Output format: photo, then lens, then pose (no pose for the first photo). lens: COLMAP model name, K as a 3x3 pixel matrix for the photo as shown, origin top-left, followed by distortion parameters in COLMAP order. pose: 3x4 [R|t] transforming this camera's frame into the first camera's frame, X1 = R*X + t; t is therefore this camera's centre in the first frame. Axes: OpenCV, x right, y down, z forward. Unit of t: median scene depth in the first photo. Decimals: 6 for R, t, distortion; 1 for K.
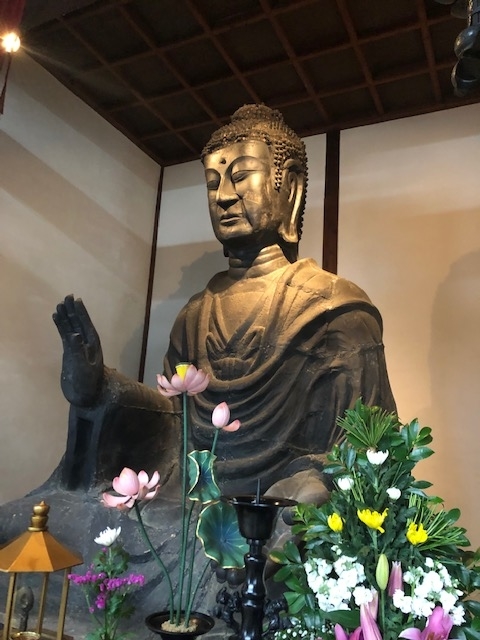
lens RADIAL K [[530.7, 0, 240.0], [0, 530.7, 320.0], [0, 0, 1]] dist [0.029120, -0.005417]
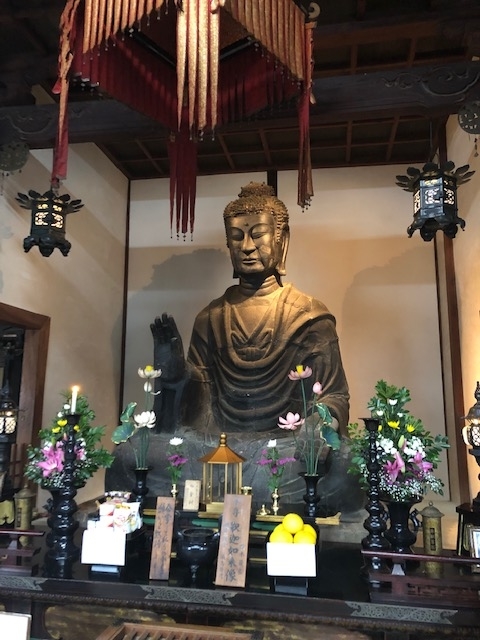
lens RADIAL K [[516.8, 0, 240.0], [0, 516.8, 320.0], [0, 0, 1]] dist [0.050469, 0.001361]
pose [[0.960730, -0.014370, 0.277112, -0.488337], [-0.010148, 0.996171, 0.086840, -0.150428], [-0.277299, -0.086242, 0.956905, -0.503258]]
